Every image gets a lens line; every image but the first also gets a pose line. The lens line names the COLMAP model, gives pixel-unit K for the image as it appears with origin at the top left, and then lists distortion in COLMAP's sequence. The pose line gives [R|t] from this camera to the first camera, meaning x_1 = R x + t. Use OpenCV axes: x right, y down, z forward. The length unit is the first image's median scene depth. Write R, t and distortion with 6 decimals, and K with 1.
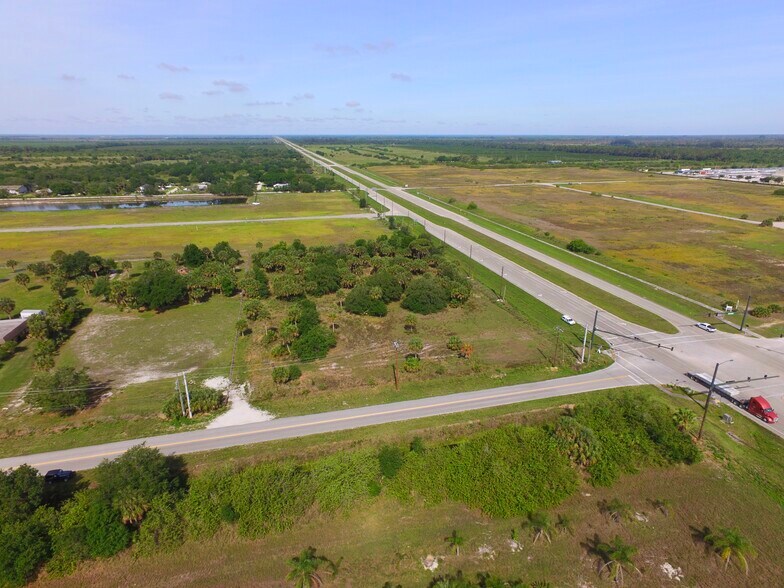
lens RADIAL K [[451.9, 0, 390.8], [0, 451.9, 295.3], [0, 0, 1]] dist [-0.004044, 0.012575]
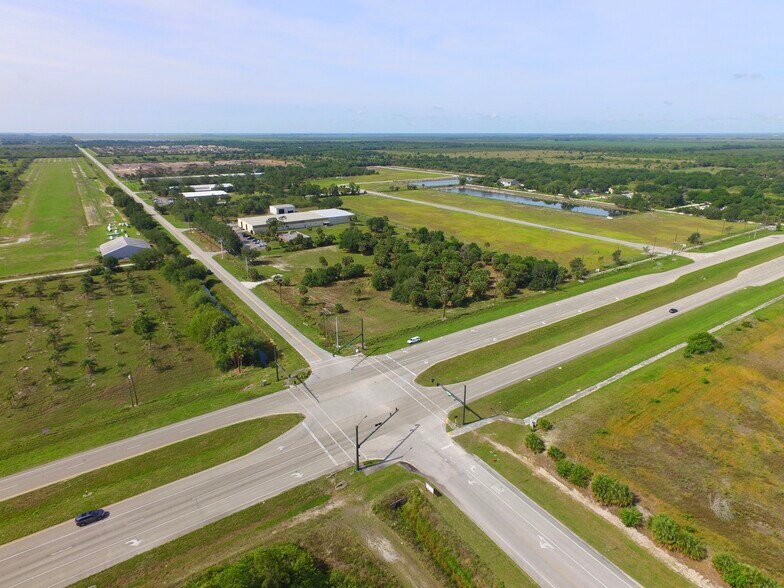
lens RADIAL K [[456.6, 0, 391.7], [0, 456.6, 308.2], [0, 0, 1]] dist [0.000794, 0.002533]
pose [[0.336992, 0.340388, -0.877823, 1.097950], [-0.317831, 0.918756, 0.234247, -0.217894], [0.886239, 0.200060, 0.417799, 0.379208]]
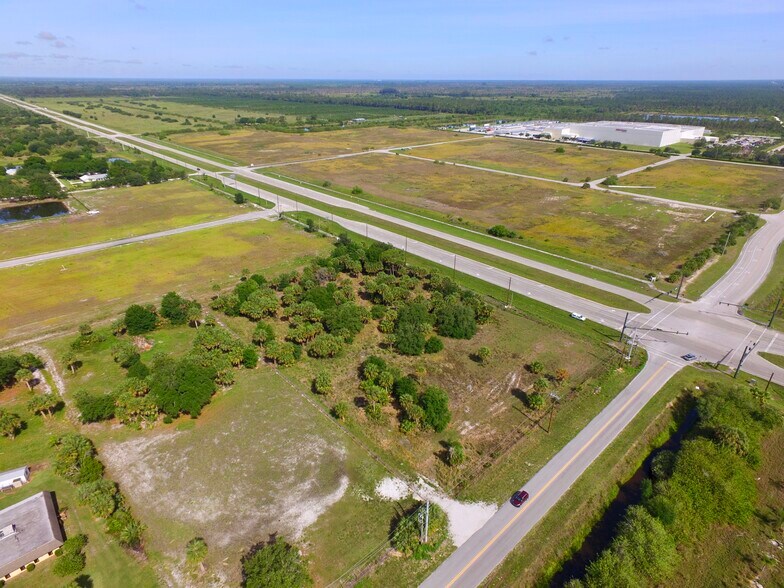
lens RADIAL K [[451.9, 0, 390.8], [0, 451.9, 295.3], [0, 0, 1]] dist [-0.004044, 0.012575]
pose [[0.884883, -0.199991, 0.420697, -0.434463], [0.154449, 0.978022, 0.140069, -0.198506], [-0.439464, -0.058968, 0.896323, 0.127681]]
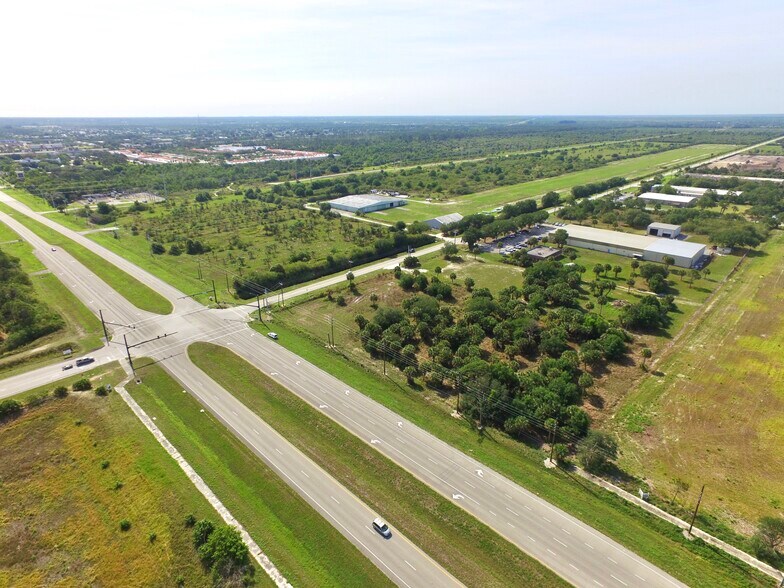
lens RADIAL K [[451.9, 0, 390.8], [0, 451.9, 295.3], [0, 0, 1]] dist [-0.004044, 0.012575]
pose [[-0.852067, 0.197080, -0.484914, 0.573778], [-0.174253, 0.766769, 0.617820, -0.706512], [0.493577, 0.610922, -0.618996, 1.531899]]
